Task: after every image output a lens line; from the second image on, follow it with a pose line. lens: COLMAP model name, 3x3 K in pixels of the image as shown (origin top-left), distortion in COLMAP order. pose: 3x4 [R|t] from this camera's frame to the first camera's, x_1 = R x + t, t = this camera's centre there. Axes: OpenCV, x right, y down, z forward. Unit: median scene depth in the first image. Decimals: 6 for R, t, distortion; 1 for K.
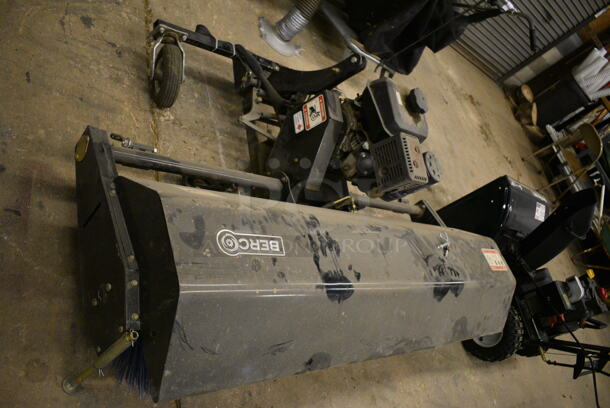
lens RADIAL K [[479.1, 0, 302.2], [0, 479.1, 200.0], [0, 0, 1]] dist [-0.090382, 0.010721]
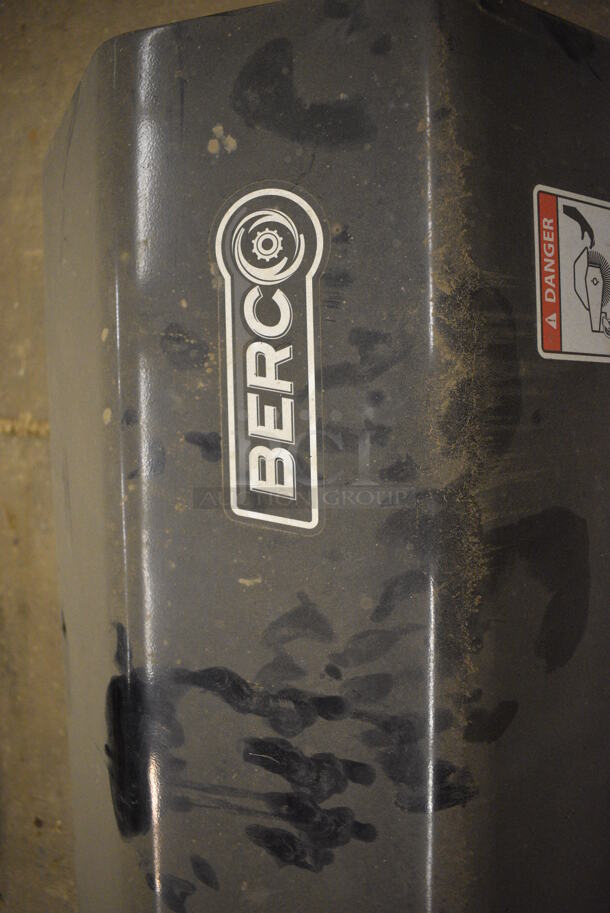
lens RADIAL K [[717.0, 0, 303.8], [0, 717.0, 456.4], [0, 0, 1]] dist [-0.090382, 0.010721]
pose [[-0.457684, 0.724191, -0.515823, 0.092798], [-0.657969, 0.114326, 0.744316, -0.148081], [0.597998, 0.680057, 0.424170, 0.662471]]
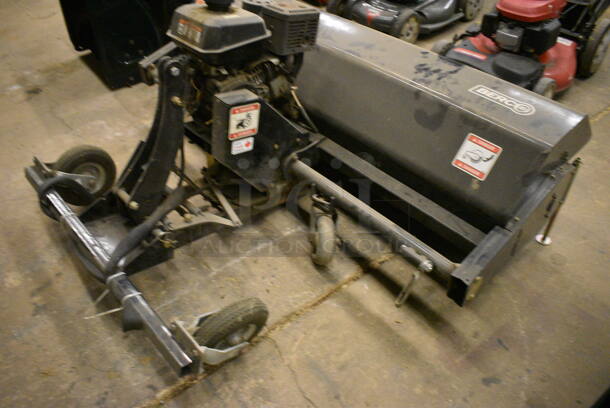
lens RADIAL K [[479.1, 0, 303.8], [0, 479.1, 205.8], [0, 0, 1]] dist [-0.090382, 0.010721]
pose [[-0.281433, -0.956560, 0.076088, -0.241033], [0.572916, -0.103891, 0.813003, -0.949327], [-0.769781, 0.272398, 0.577266, 0.569167]]
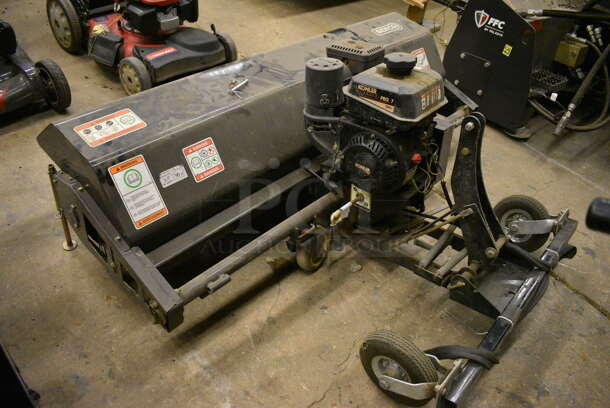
lens RADIAL K [[479.1, 0, 302.9], [0, 479.1, 204.8], [0, 0, 1]] dist [-0.090382, 0.010721]
pose [[-0.582090, -0.332277, -0.742135, 0.975633], [-0.771435, -0.062825, 0.633200, -0.687798], [-0.257022, 0.941087, -0.219760, 1.646441]]
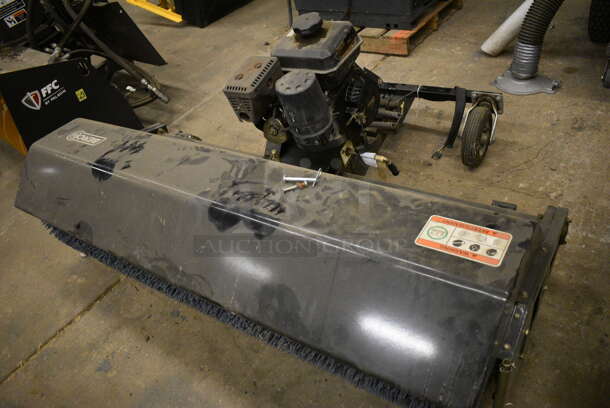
lens RADIAL K [[479.1, 0, 305.6], [0, 479.1, 201.6], [0, 0, 1]] dist [-0.090382, 0.010721]
pose [[0.297529, -0.174954, -0.938545, 1.135629], [-0.279040, 0.924203, -0.260740, 0.362254], [0.913024, 0.339469, 0.226158, 1.033445]]
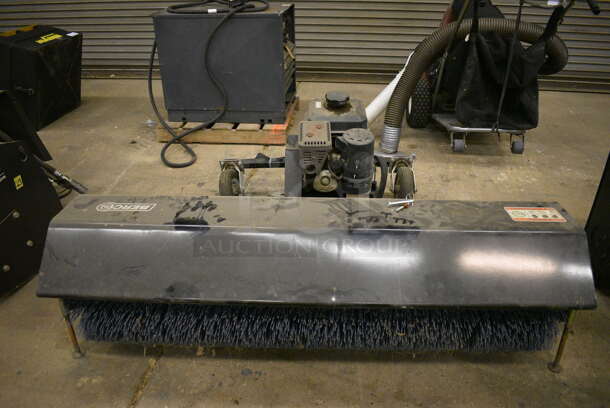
lens RADIAL K [[479.1, 0, 301.7], [0, 479.1, 203.4], [0, 0, 1]] dist [-0.090382, 0.010721]
pose [[0.681643, -0.433732, -0.589270, 0.843153], [0.078848, 0.844214, -0.530175, 0.670381], [0.727424, 0.314927, 0.609651, 0.377337]]
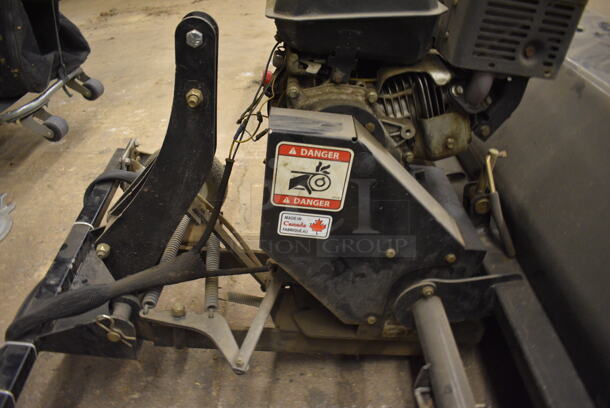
lens RADIAL K [[479.1, 0, 305.7], [0, 479.1, 204.1], [0, 0, 1]] dist [-0.090382, 0.010721]
pose [[0.199910, -0.959862, 0.196727, -0.083349], [0.902324, 0.258609, 0.344867, -0.368395], [-0.381900, 0.108569, 0.917805, 0.764608]]
